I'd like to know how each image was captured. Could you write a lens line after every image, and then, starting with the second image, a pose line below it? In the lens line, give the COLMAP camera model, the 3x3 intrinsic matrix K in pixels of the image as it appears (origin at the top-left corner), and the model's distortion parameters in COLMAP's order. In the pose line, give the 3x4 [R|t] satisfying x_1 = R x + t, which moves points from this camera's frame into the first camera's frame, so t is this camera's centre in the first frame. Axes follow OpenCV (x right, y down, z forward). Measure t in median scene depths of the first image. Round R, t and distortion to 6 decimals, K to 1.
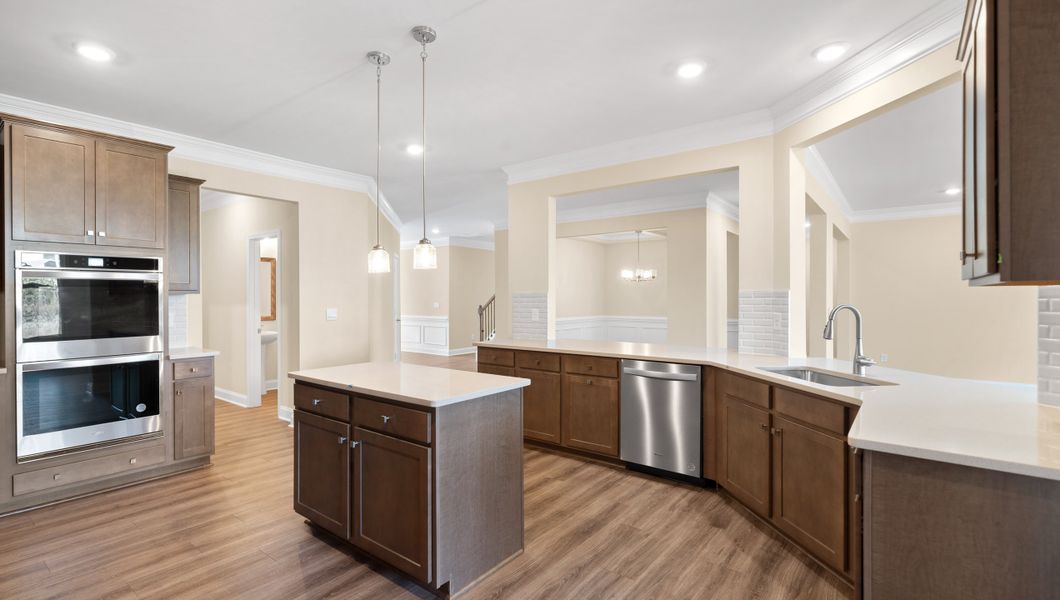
lens RADIAL K [[488.5, 0, 531.2], [0, 488.5, 295.7], [0, 0, 1]] dist [0.004713, -0.003316]
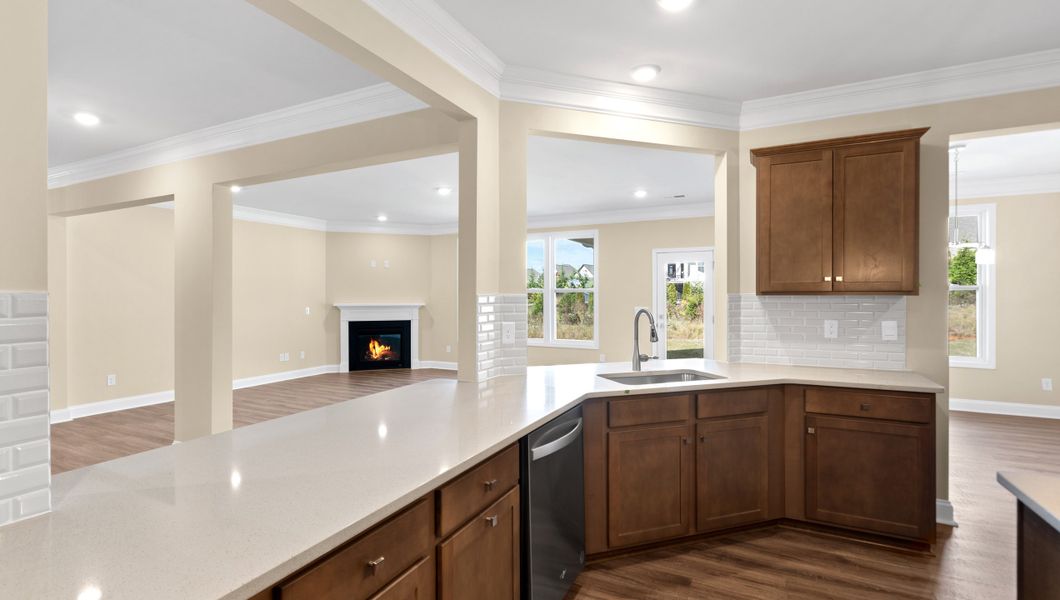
lens RADIAL K [[488.5, 0, 511.8], [0, 488.5, 293.0], [0, 0, 1]] dist [0.004713, -0.003316]
pose [[-0.194495, 0.008318, 0.980868, -0.337592], [-0.006569, 0.999931, -0.009782, -0.005195], [-0.980882, -0.008346, -0.194427, 1.315300]]
